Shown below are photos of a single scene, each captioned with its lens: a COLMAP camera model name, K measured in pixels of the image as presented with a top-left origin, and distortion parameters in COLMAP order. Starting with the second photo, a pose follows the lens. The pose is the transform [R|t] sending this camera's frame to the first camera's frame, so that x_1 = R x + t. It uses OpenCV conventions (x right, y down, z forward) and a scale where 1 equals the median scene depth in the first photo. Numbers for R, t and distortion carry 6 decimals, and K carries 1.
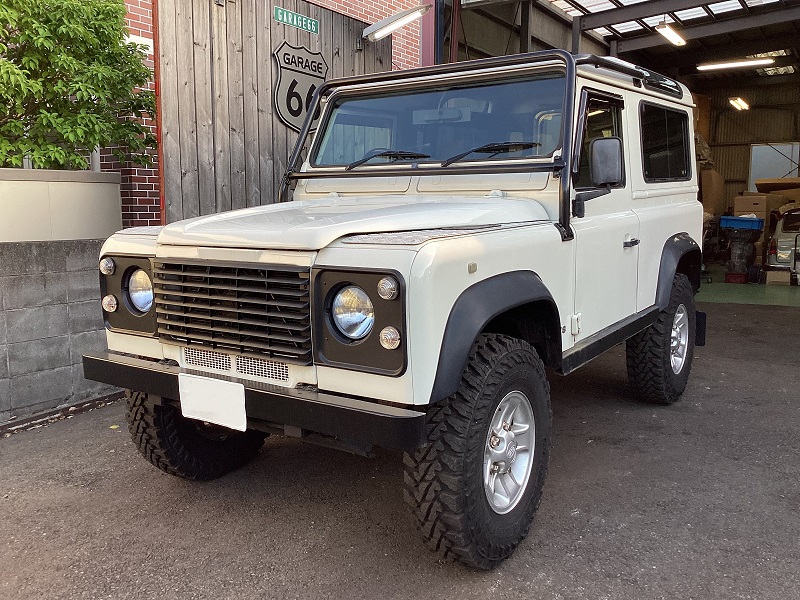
lens RADIAL K [[737.8, 0, 401.1], [0, 737.8, 300.0], [0, 0, 1]] dist [-0.035920, 0.000000]
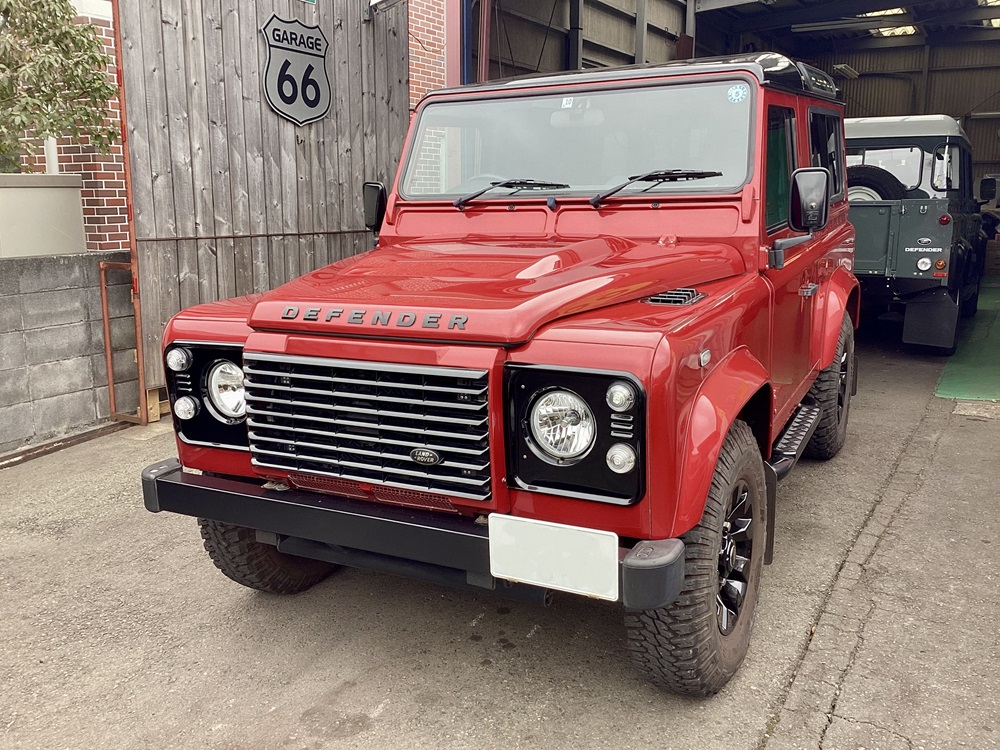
lens RADIAL K [[922.3, 0, 498.6], [0, 922.3, 374.8], [0, 0, 1]] dist [-0.035920, 0.000000]
pose [[0.998707, -0.012482, 0.049275, 0.043349], [0.009023, 0.997521, 0.069793, -0.010743], [-0.050024, -0.069259, 0.996344, -0.090735]]
